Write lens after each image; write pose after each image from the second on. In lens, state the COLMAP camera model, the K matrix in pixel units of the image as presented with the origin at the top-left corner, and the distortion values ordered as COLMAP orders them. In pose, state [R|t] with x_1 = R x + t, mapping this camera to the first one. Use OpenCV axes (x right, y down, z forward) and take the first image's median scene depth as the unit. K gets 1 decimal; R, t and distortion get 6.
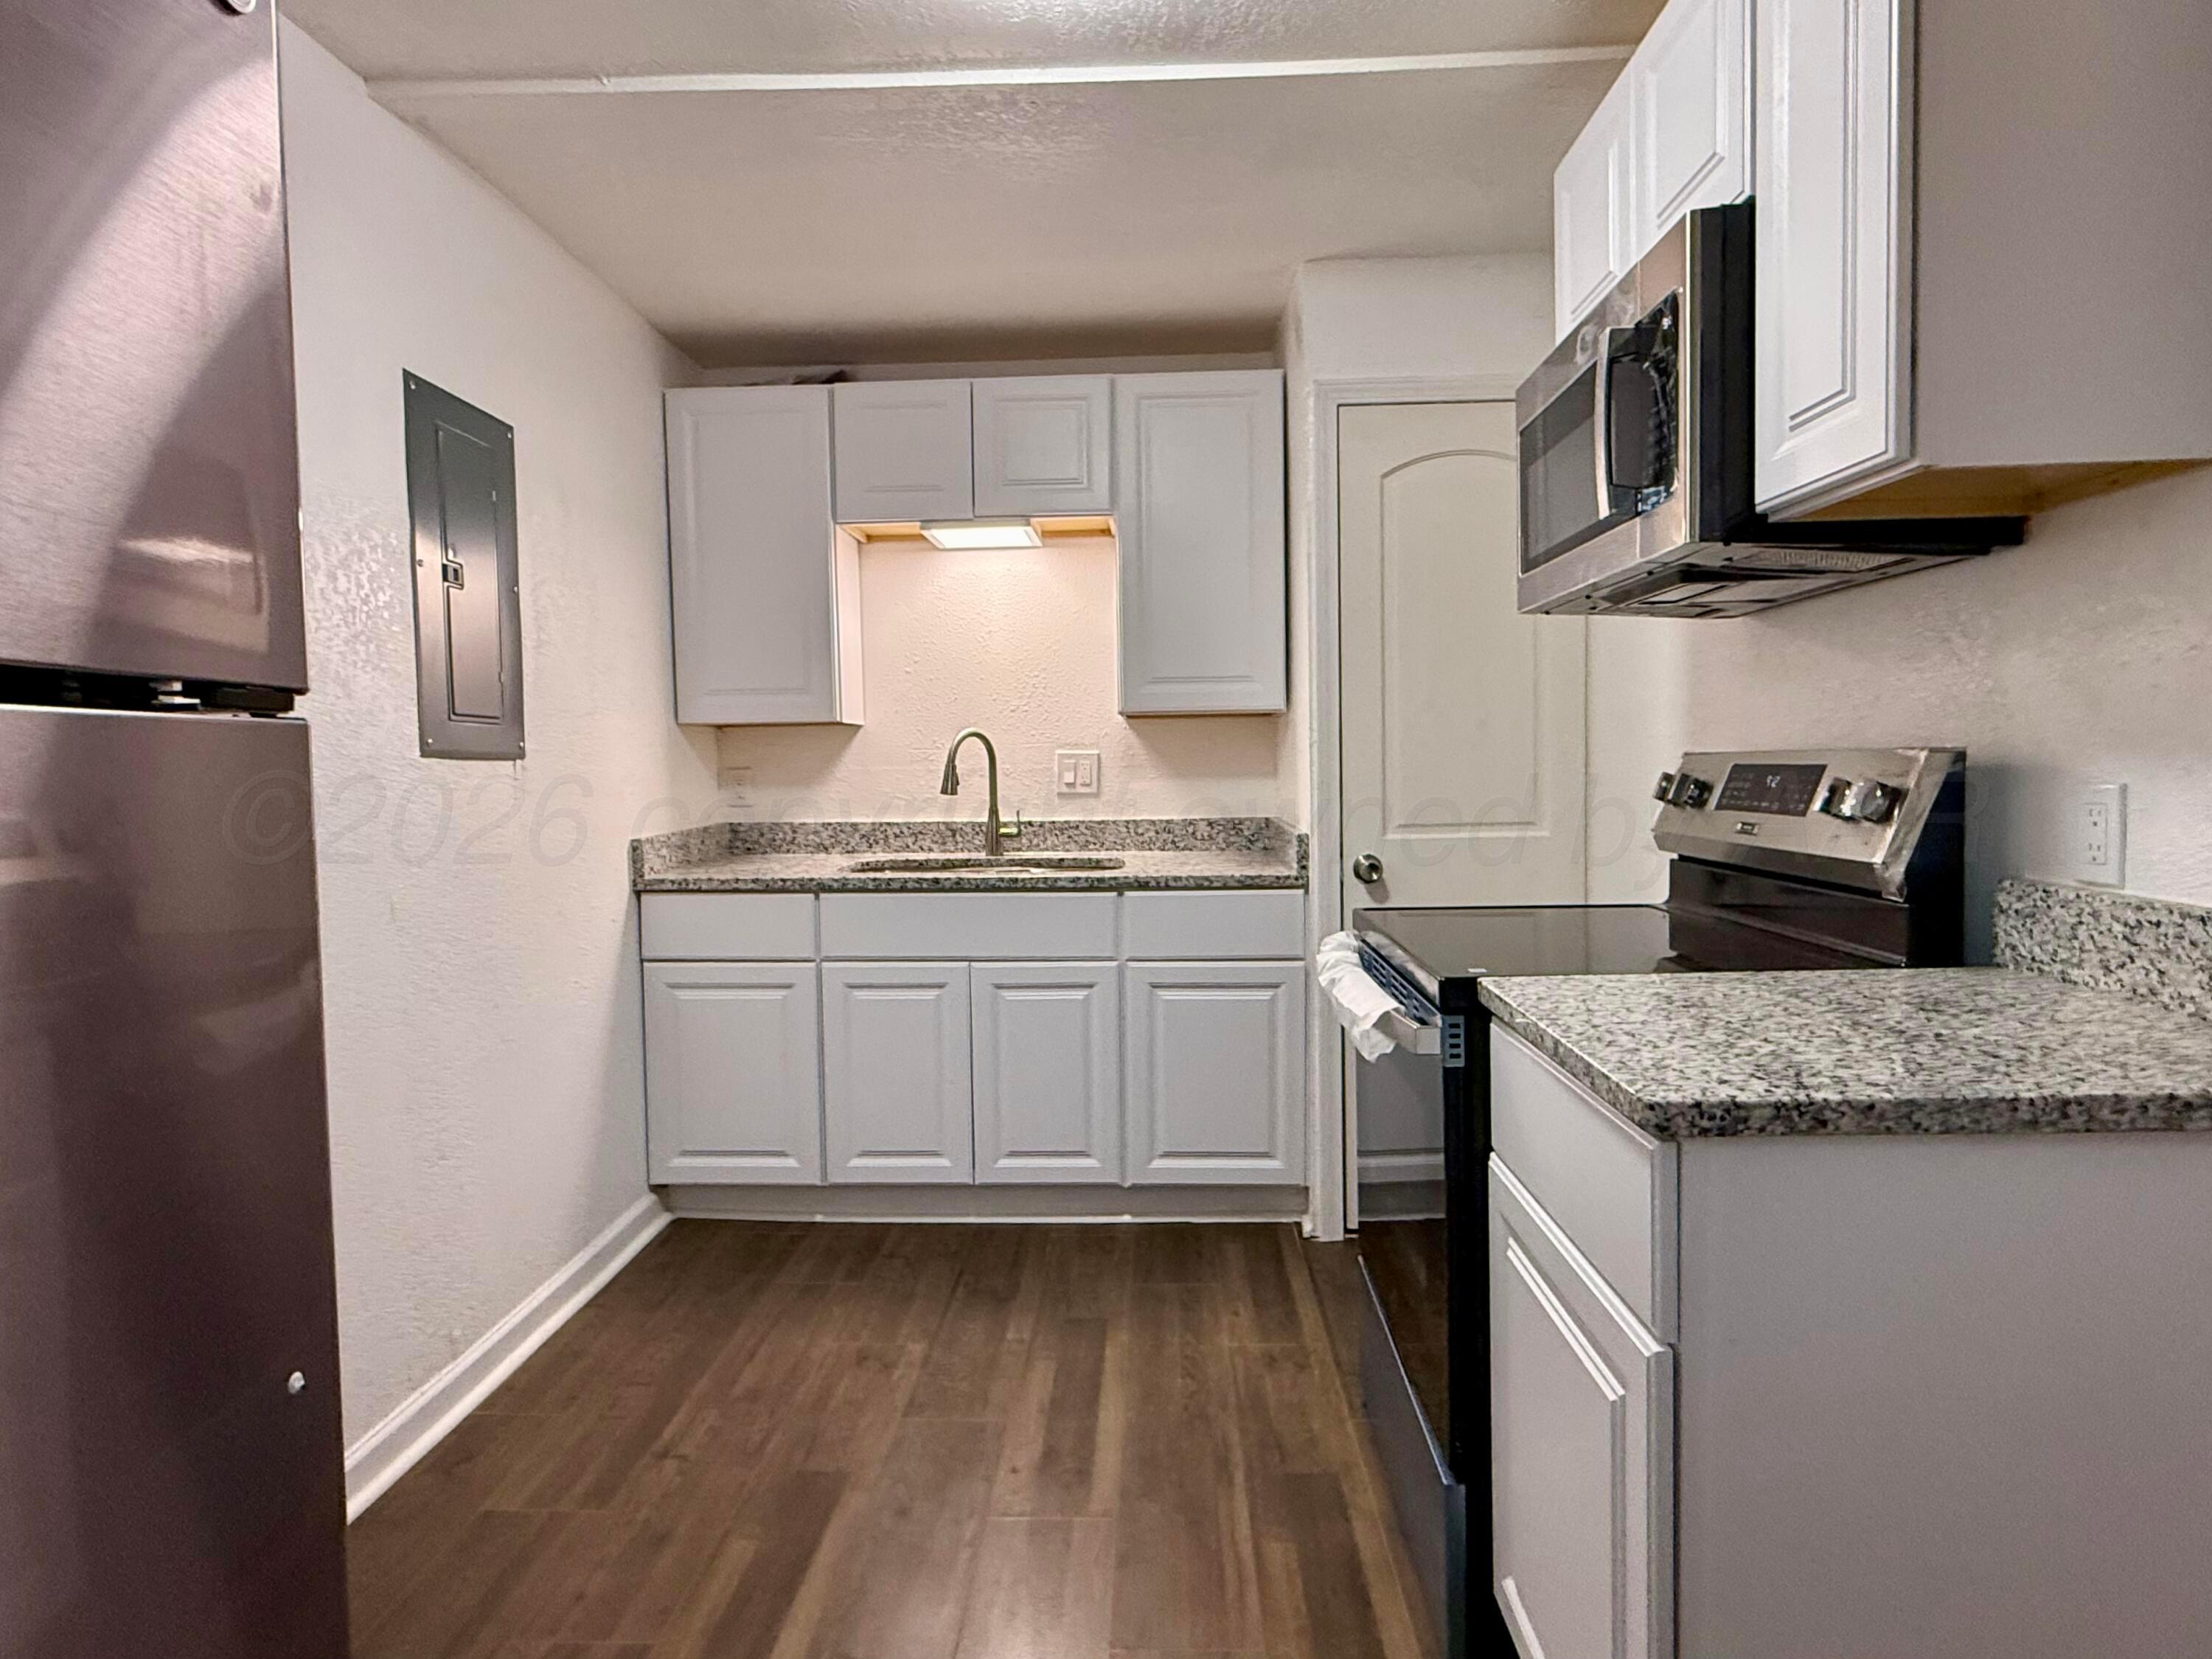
lens RADIAL K [[1273.7, 0, 1104.0], [0, 1273.7, 824.0], [0, 0, 1]] dist [0.002899, 0.000290]
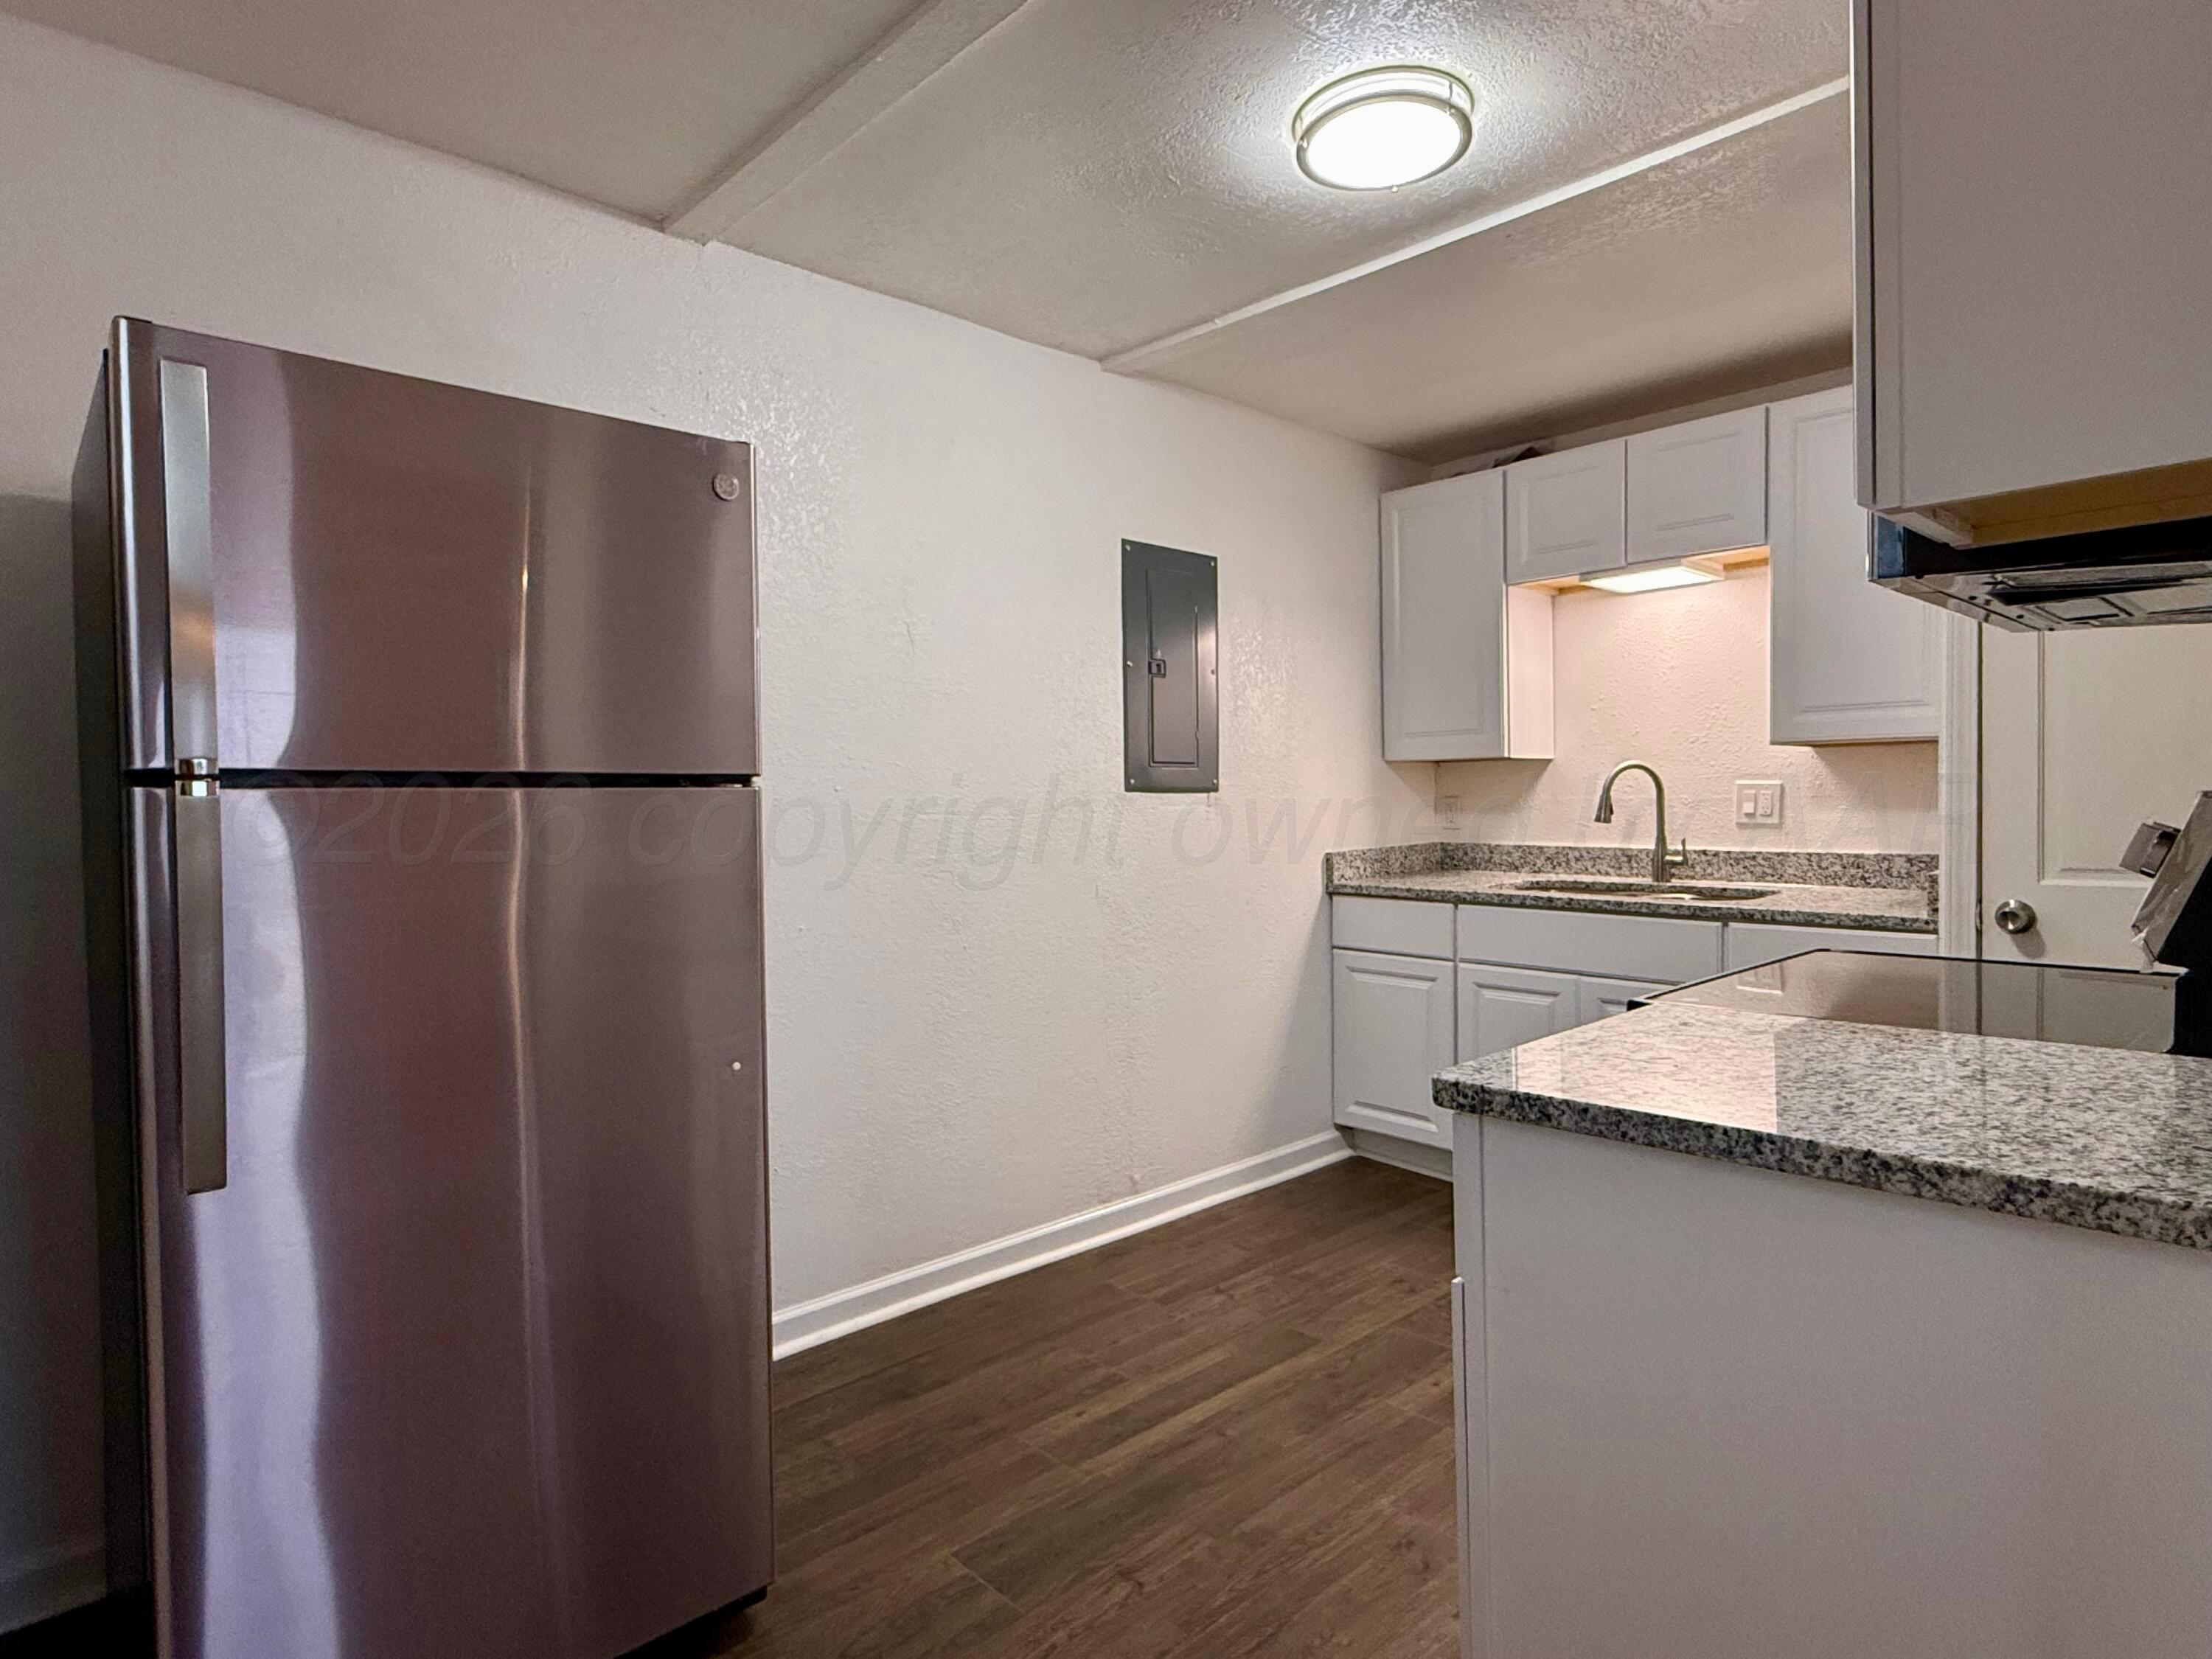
lens RADIAL K [[1207.4, 0, 1106.0], [0, 1207.4, 829.5], [0, 0, 1]] dist [-0.001204, -0.000505]
pose [[0.709825, 0.024151, -0.703964, 0.311599], [-0.032122, 0.999482, 0.001900, -0.005860], [0.703645, 0.021264, 0.710233, -0.025261]]
